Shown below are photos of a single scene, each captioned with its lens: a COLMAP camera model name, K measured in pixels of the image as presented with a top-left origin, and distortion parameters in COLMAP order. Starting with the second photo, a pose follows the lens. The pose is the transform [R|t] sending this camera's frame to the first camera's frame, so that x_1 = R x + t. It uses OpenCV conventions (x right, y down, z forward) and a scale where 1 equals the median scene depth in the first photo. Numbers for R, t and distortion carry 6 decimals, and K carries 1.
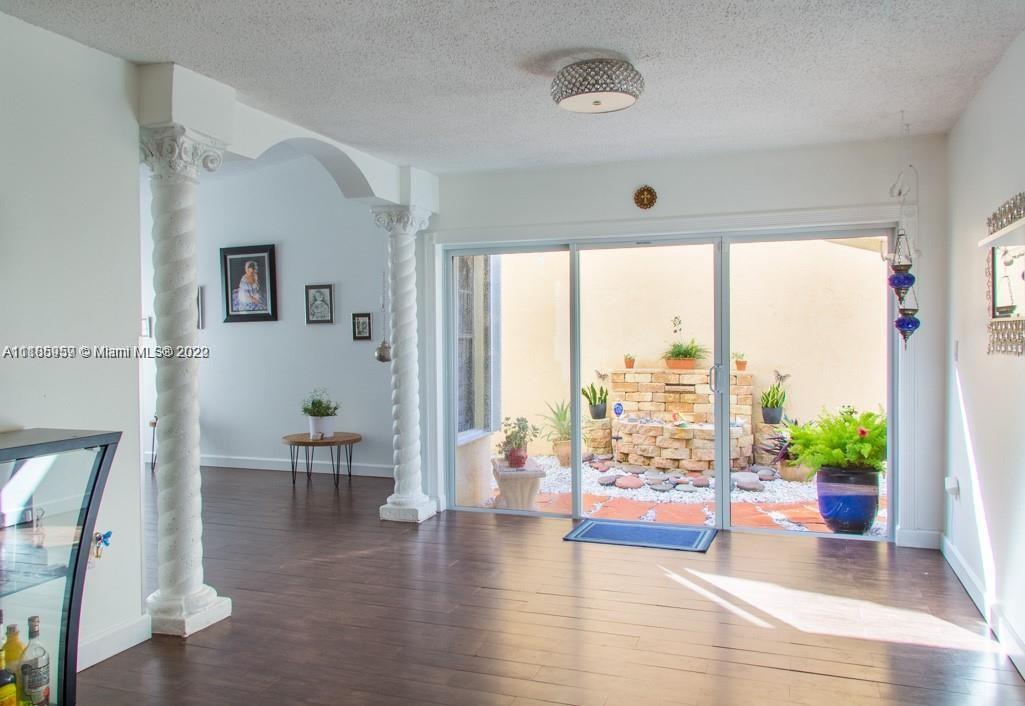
lens RADIAL K [[847.6, 0, 473.5], [0, 847.6, 333.8], [0, 0, 1]] dist [0.049110, -0.041585]
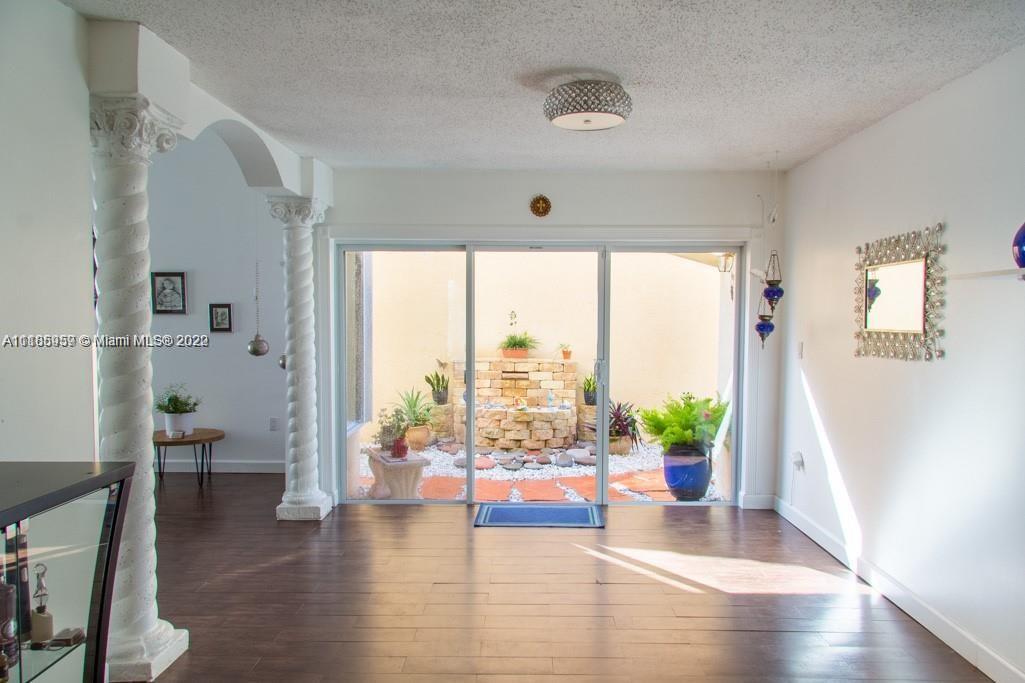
lens RADIAL K [[778.8, 0, 515.1], [0, 778.8, 345.0], [0, 0, 1]] dist [0.008305, 0.059014]
pose [[0.934720, -0.000597, 0.355386, -0.178921], [-0.012972, 0.999275, 0.035796, -0.018220], [-0.355149, -0.038069, 0.934034, 0.076955]]
